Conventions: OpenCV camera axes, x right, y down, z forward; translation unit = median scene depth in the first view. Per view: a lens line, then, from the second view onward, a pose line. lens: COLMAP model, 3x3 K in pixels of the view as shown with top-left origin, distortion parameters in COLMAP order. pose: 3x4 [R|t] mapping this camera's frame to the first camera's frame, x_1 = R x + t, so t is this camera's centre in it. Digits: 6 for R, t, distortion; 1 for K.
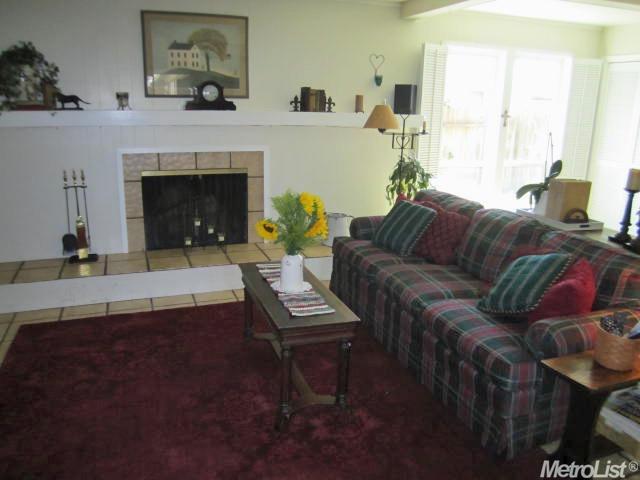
lens RADIAL K [[525.7, 0, 320.0], [0, 525.7, 240.0], [0, 0, 1]] dist [-0.106491, 0.068655]
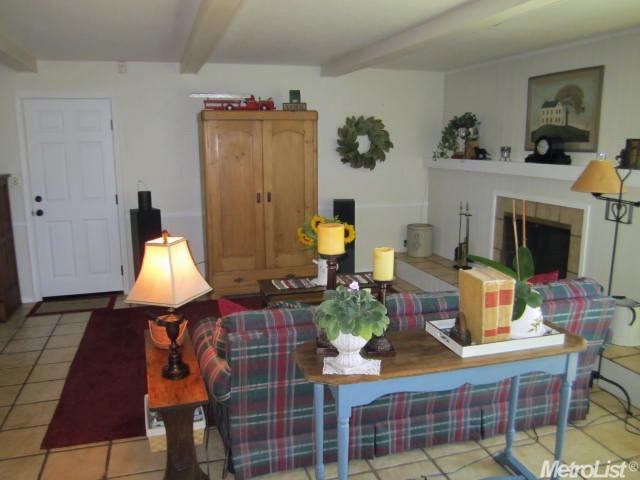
lens RADIAL K [[525.7, 0, 320.0], [0, 525.7, 240.0], [0, 0, 1]] dist [-0.106491, 0.068655]
pose [[-0.032359, 0.161801, -0.986293, 0.849001], [-0.251852, 0.953647, 0.164708, -0.159355], [0.967225, 0.253729, 0.009890, 0.591551]]
